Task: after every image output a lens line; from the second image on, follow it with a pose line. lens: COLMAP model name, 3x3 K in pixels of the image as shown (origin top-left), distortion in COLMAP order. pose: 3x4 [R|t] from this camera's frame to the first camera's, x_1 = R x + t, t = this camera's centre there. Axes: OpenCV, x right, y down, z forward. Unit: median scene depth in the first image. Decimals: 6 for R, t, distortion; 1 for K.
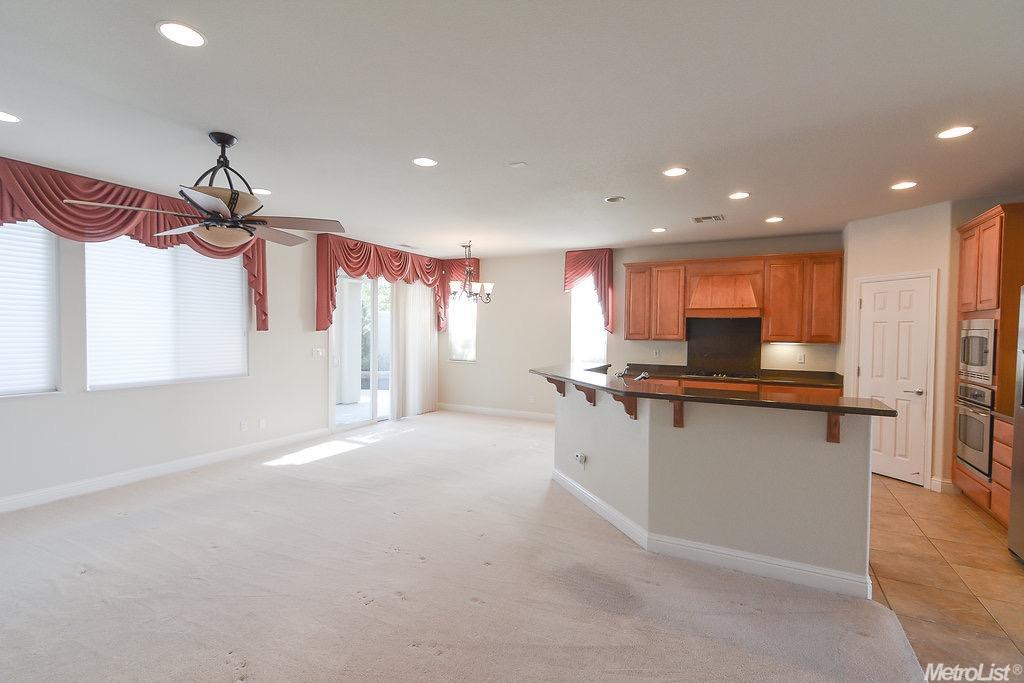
lens RADIAL K [[485.0, 0, 508.3], [0, 485.0, 345.8], [0, 0, 1]] dist [0.024938, -0.009043]
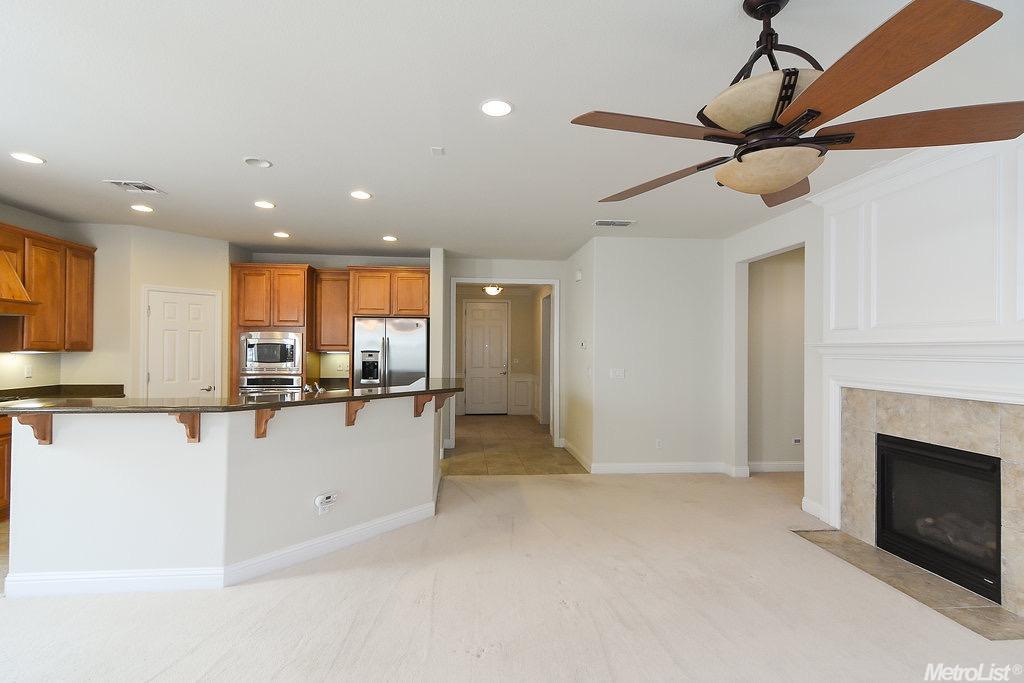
lens RADIAL K [[485.0, 0, 508.3], [0, 485.0, 345.8], [0, 0, 1]] dist [0.024938, -0.009043]
pose [[-0.537576, -0.008861, 0.843168, -0.459931], [0.010944, 0.999787, 0.017484, -0.020196], [-0.843144, 0.018627, -0.537365, 0.796099]]
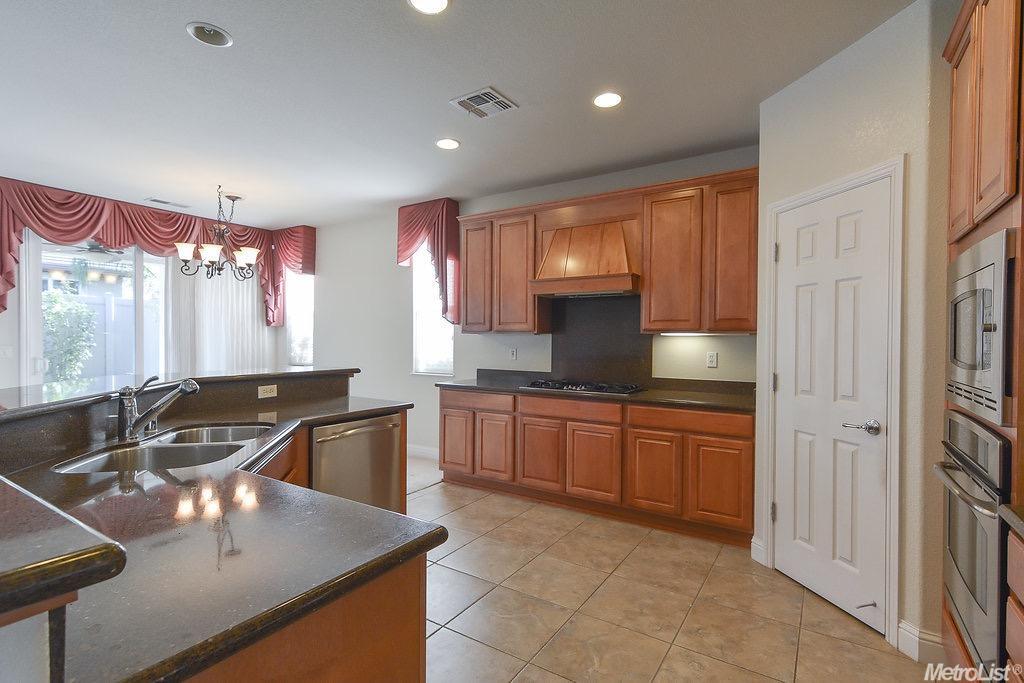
lens RADIAL K [[490.8, 0, 507.5], [0, 490.8, 346.1], [0, 0, 1]] dist [0.018948, -0.001145]
pose [[0.994833, -0.002078, -0.101501, 0.420793], [0.000380, 0.999860, -0.016741, 0.019259], [0.101522, 0.016615, 0.994695, 0.387704]]
